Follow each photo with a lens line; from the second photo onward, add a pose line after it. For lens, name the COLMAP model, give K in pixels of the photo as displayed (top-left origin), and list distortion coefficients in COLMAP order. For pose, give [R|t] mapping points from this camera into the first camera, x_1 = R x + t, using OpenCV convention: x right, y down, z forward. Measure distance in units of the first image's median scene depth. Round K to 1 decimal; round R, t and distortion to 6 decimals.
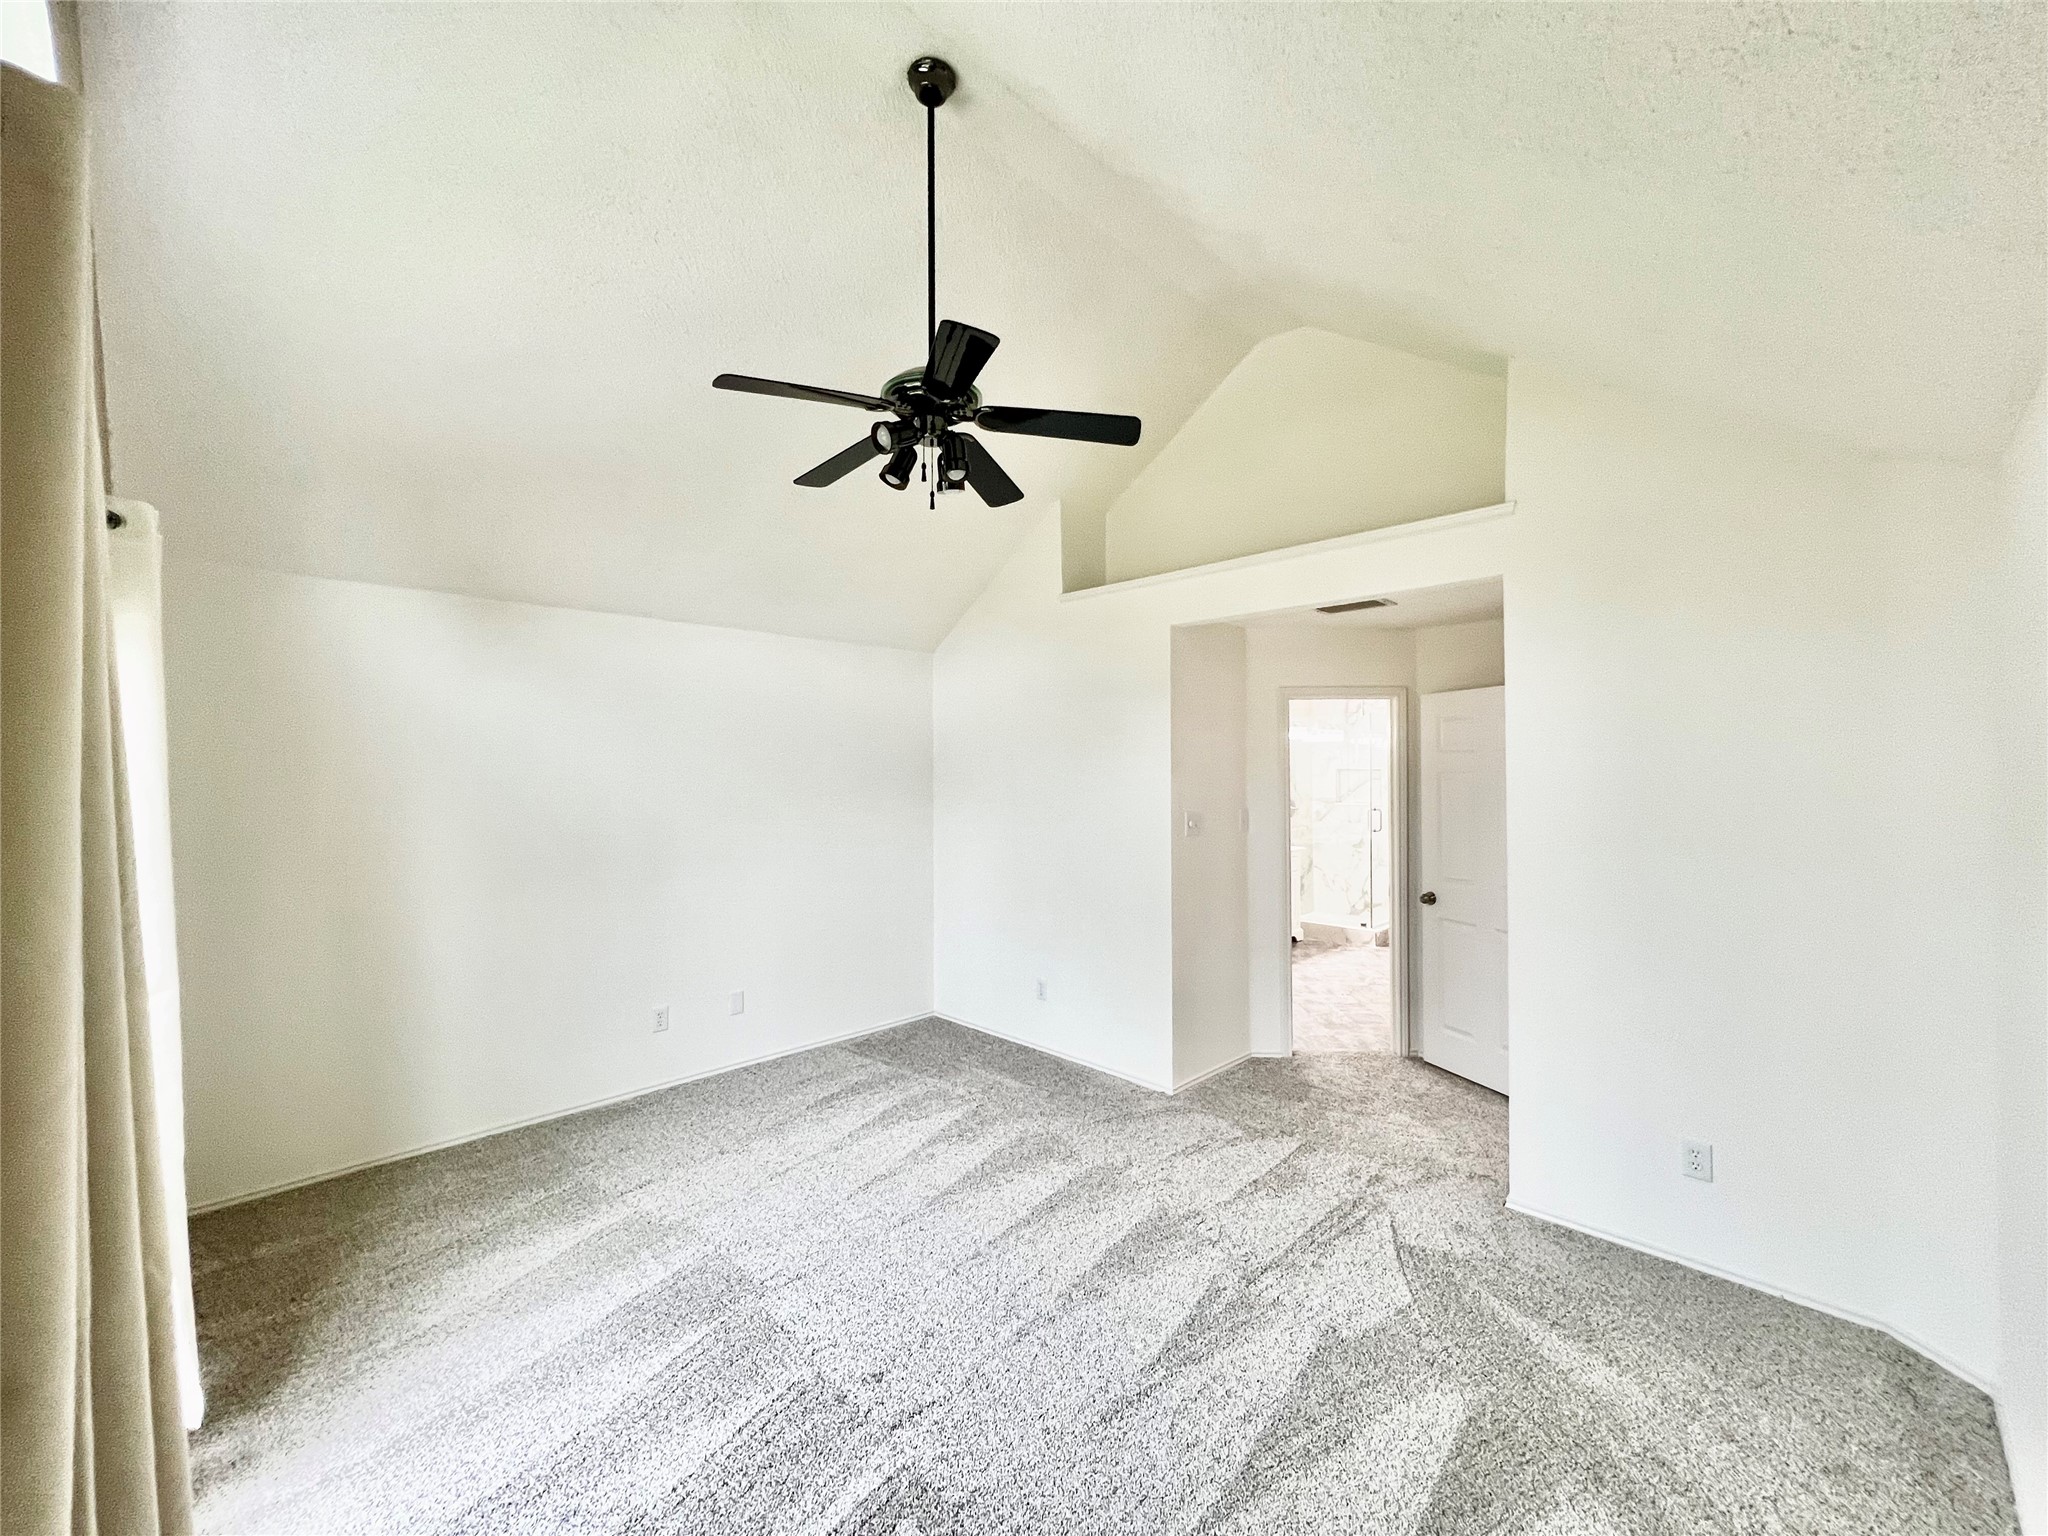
lens RADIAL K [[817.1, 0, 1018.2], [0, 817.1, 765.3], [0, 0, 1]] dist [-0.001041, -0.000066]
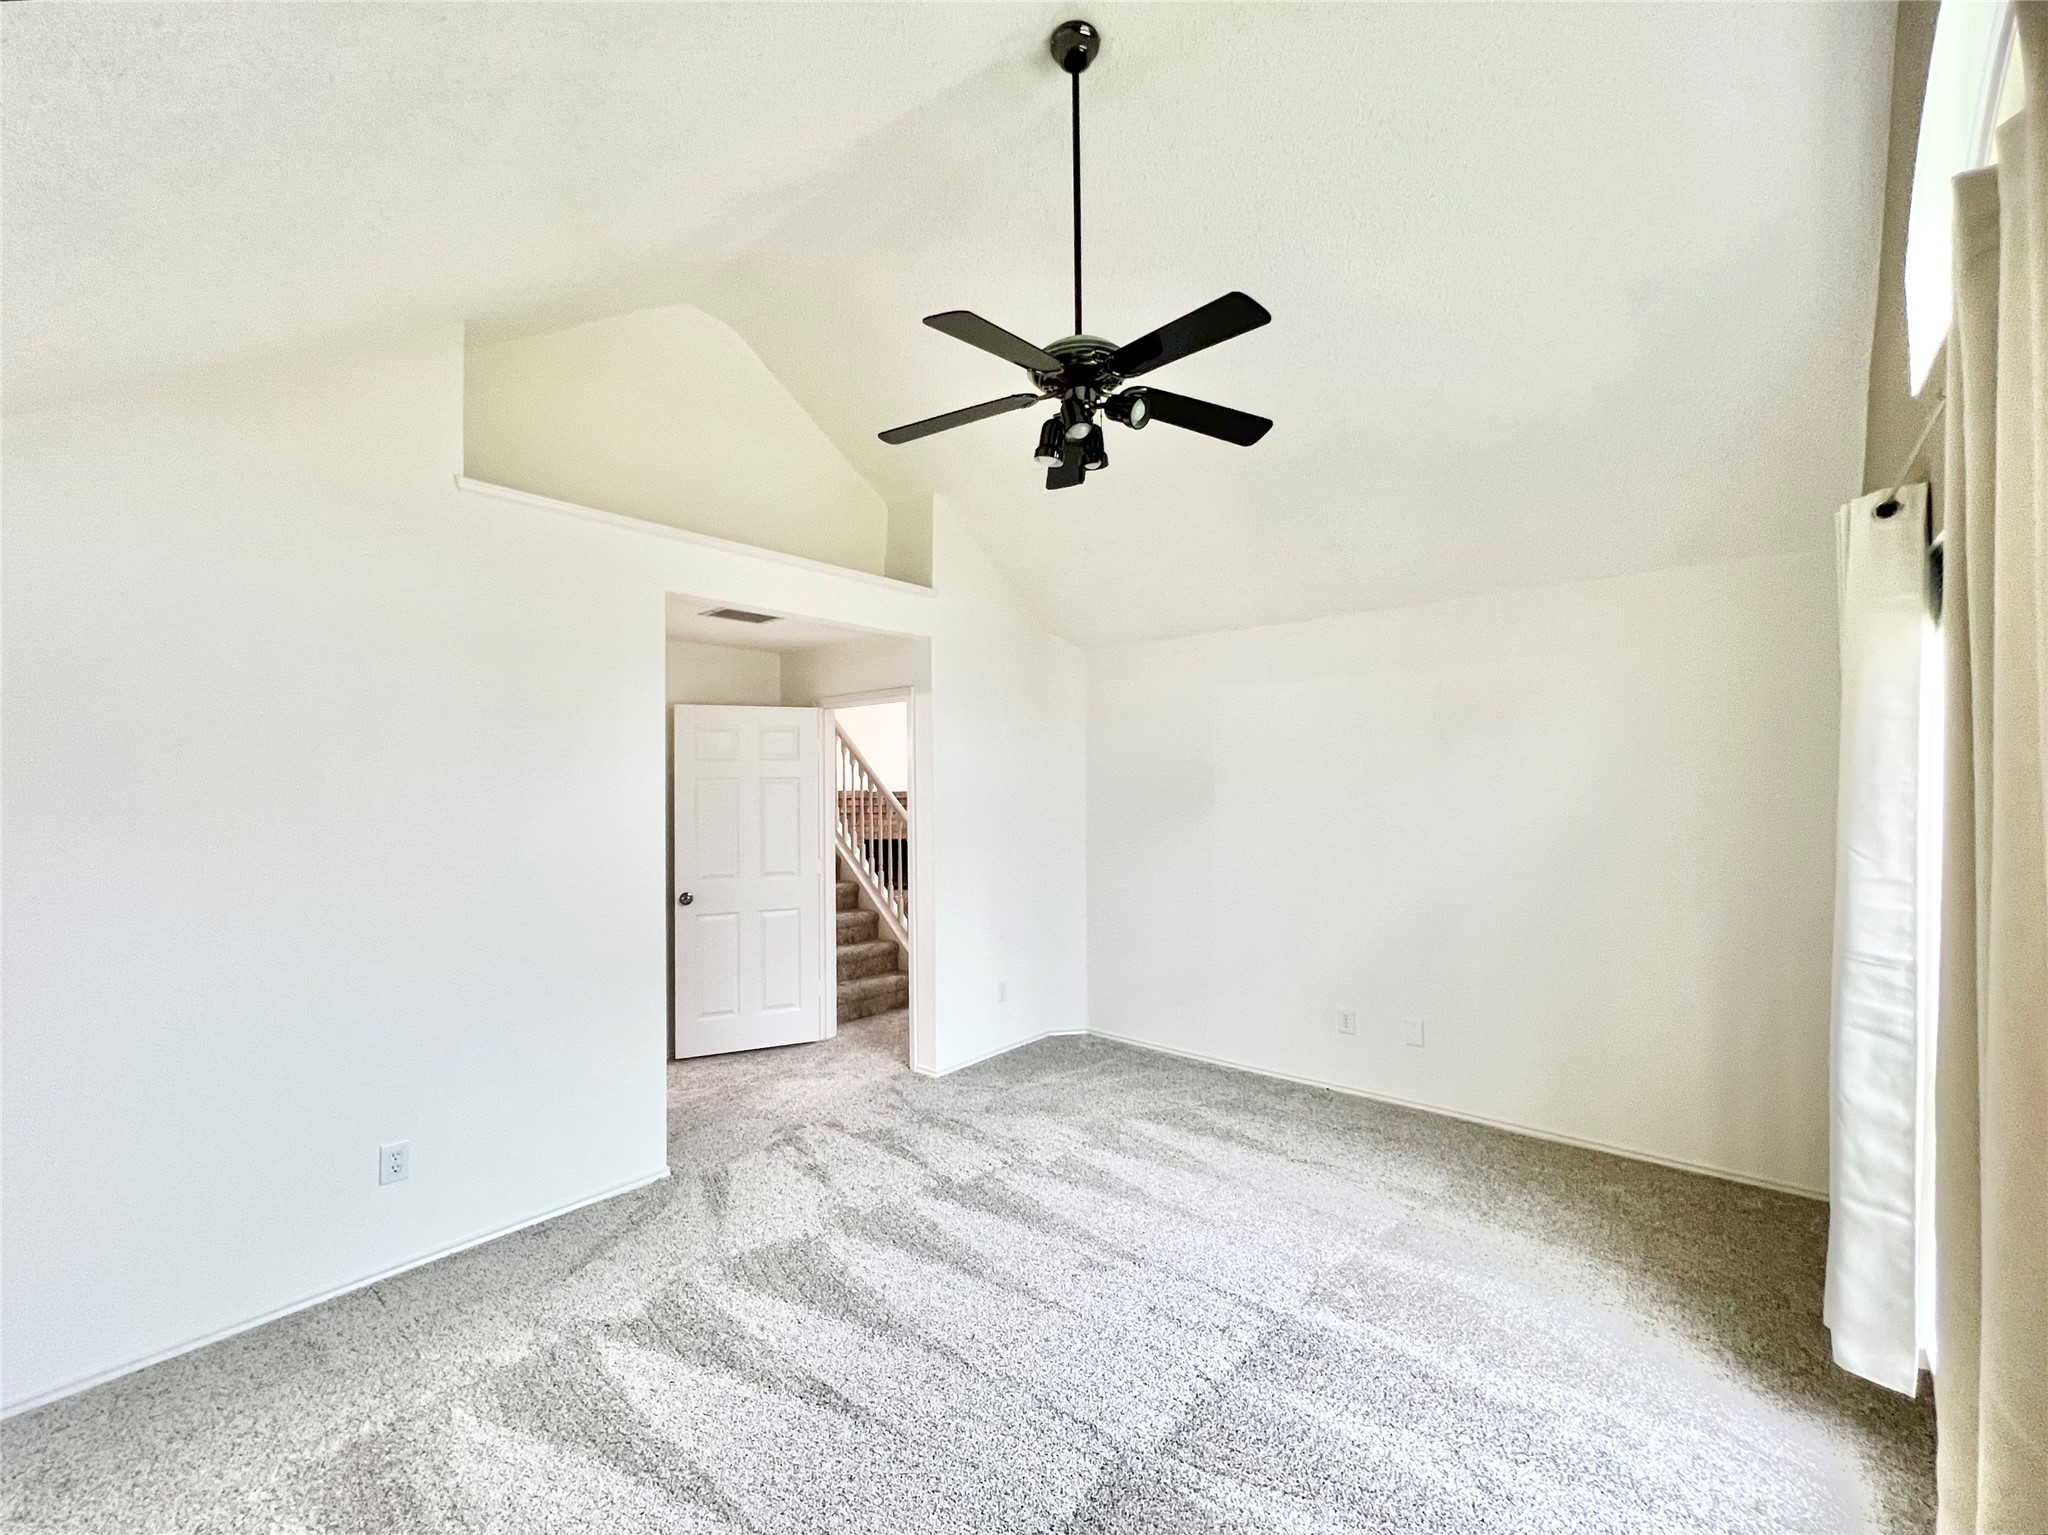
lens RADIAL K [[861.5, 0, 1022.9], [0, 861.5, 760.0], [0, 0, 1]] dist [-0.002236, -0.000181]
pose [[-0.093406, 0.036399, 0.994963, -0.745817], [0.004342, 0.999337, -0.036152, 0.031506], [-0.995619, 0.000943, -0.093502, 0.792758]]
